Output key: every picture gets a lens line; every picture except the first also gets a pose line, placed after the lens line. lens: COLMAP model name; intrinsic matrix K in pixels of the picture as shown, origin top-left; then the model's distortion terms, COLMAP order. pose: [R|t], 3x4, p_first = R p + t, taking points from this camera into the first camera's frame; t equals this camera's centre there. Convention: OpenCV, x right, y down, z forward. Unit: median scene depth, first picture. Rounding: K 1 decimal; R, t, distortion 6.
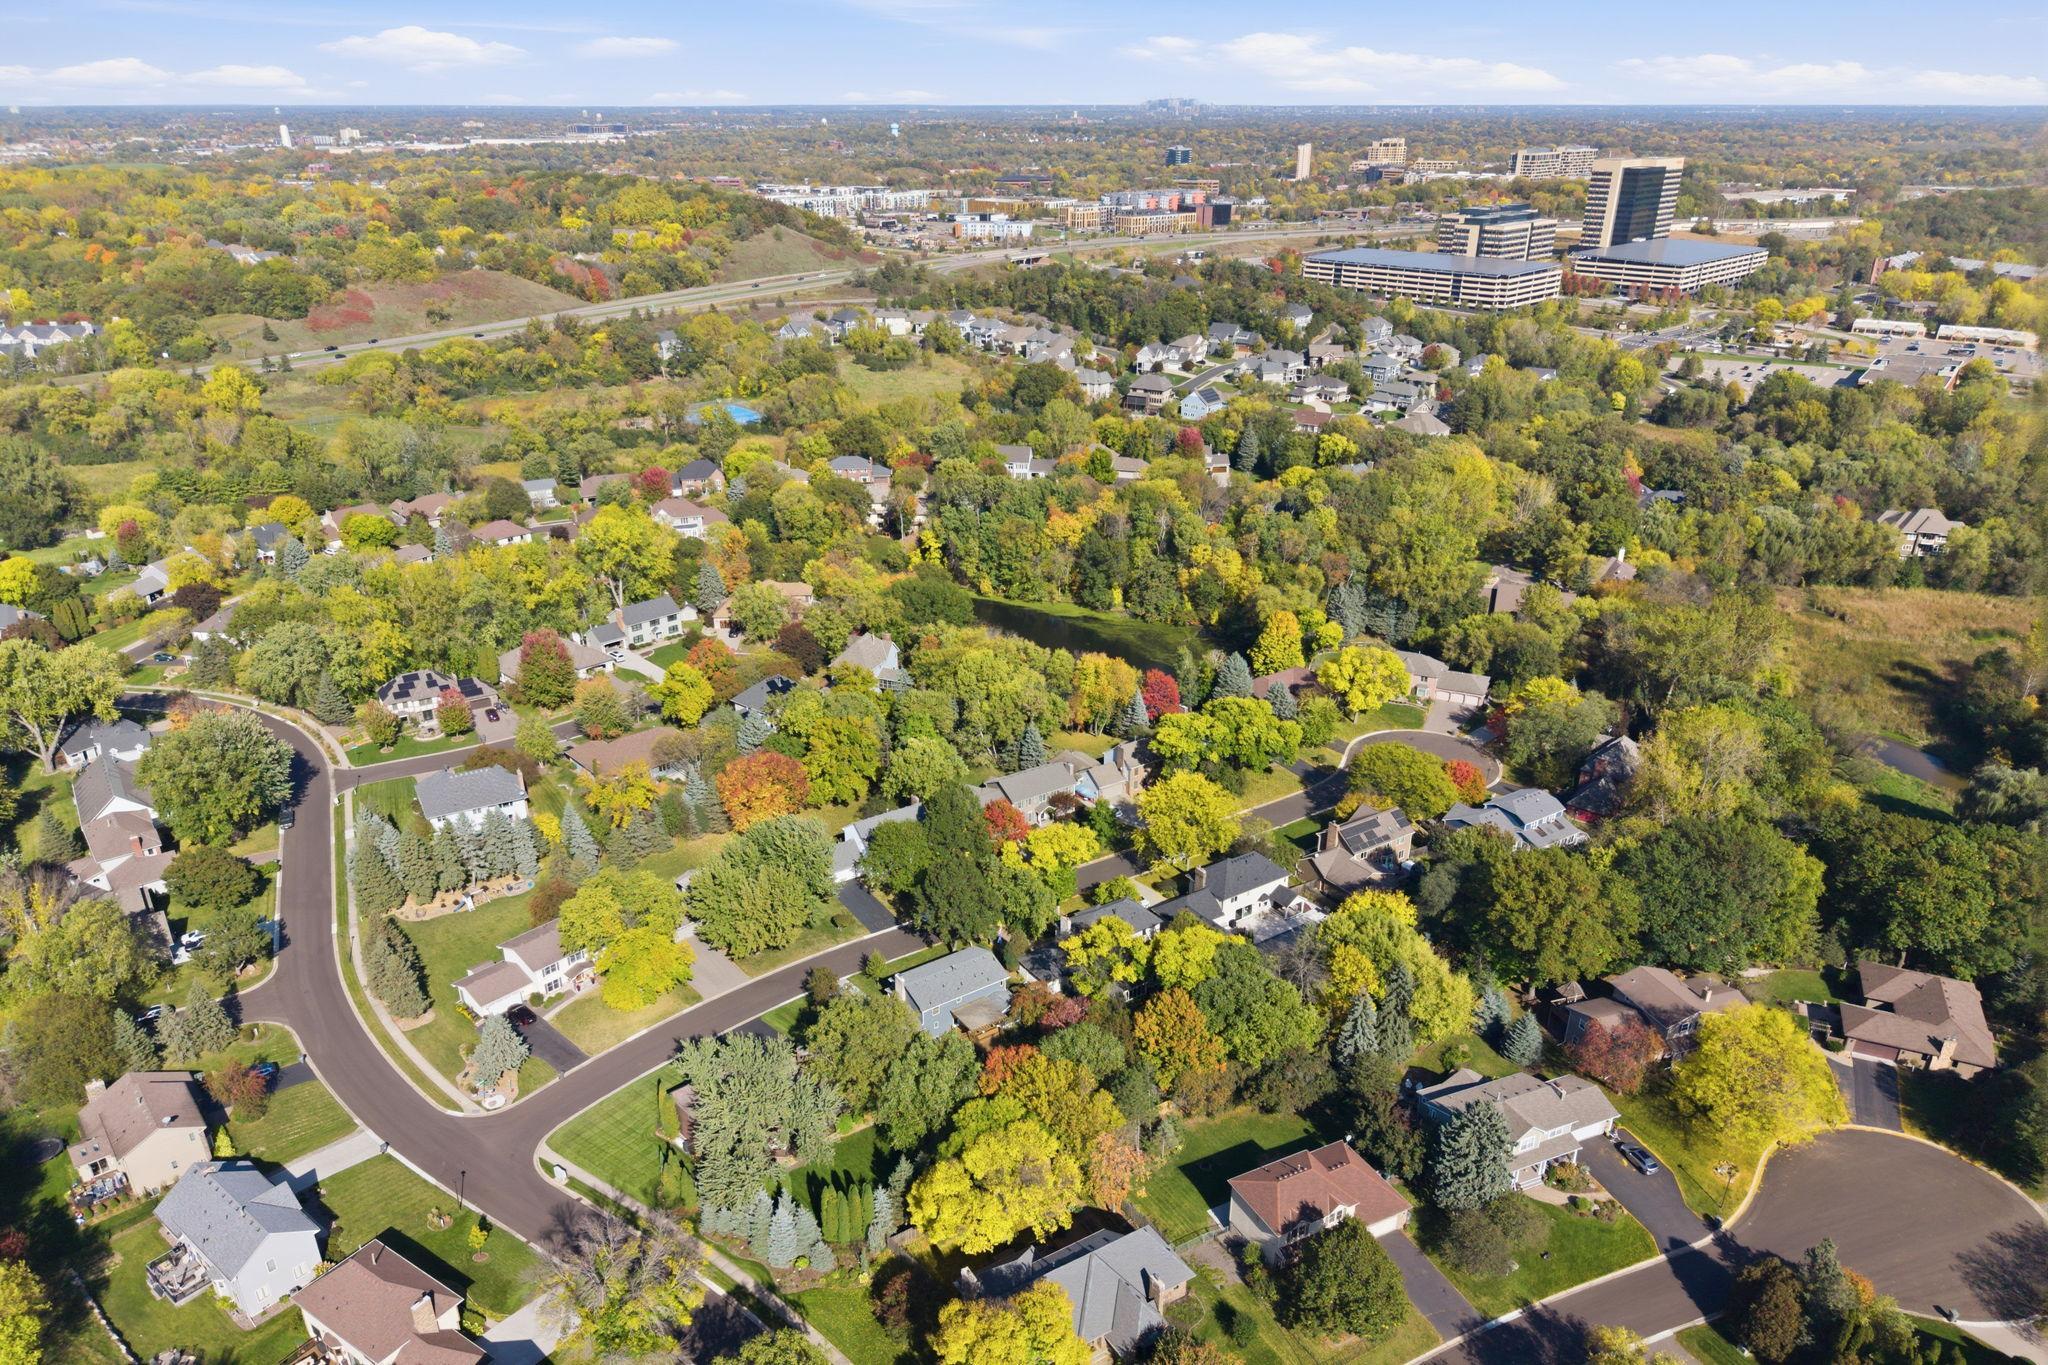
lens RADIAL K [[1407.4, 0, 1016.0], [0, 1407.4, 677.9], [0, 0, 1]] dist [0.010871, -0.005143]
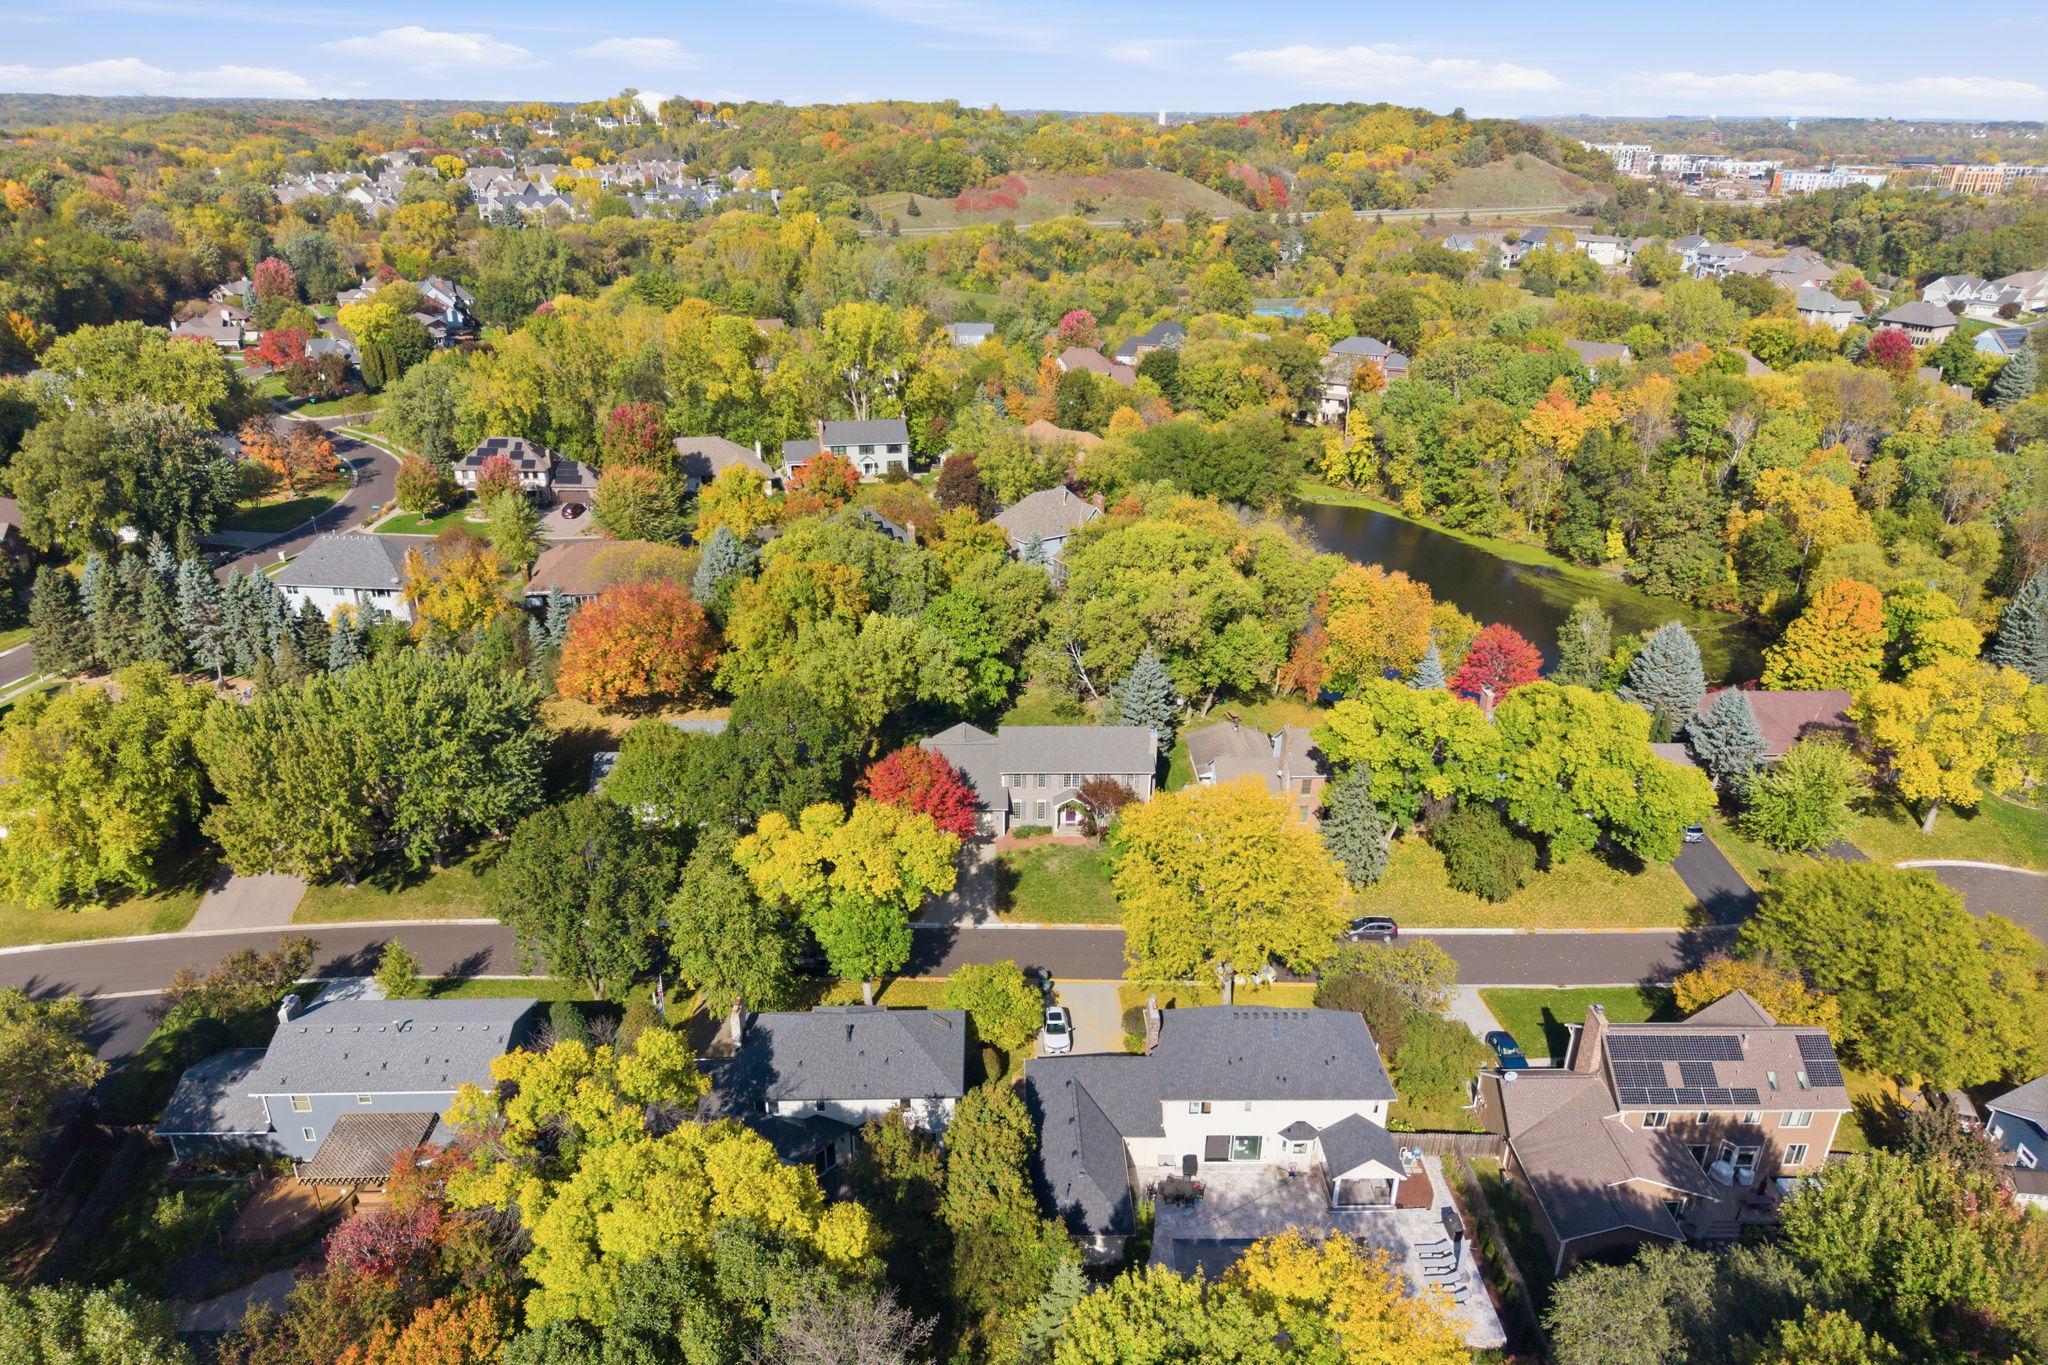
lens RADIAL K [[1407.4, 0, 1022.9], [0, 1407.4, 686.6], [0, 0, 1]] dist [0.010871, -0.005143]
pose [[0.845432, 0.212731, -0.489888, 0.072130], [-0.212891, 0.975459, 0.056189, 0.008410], [0.489818, 0.056789, 0.869973, 0.163084]]
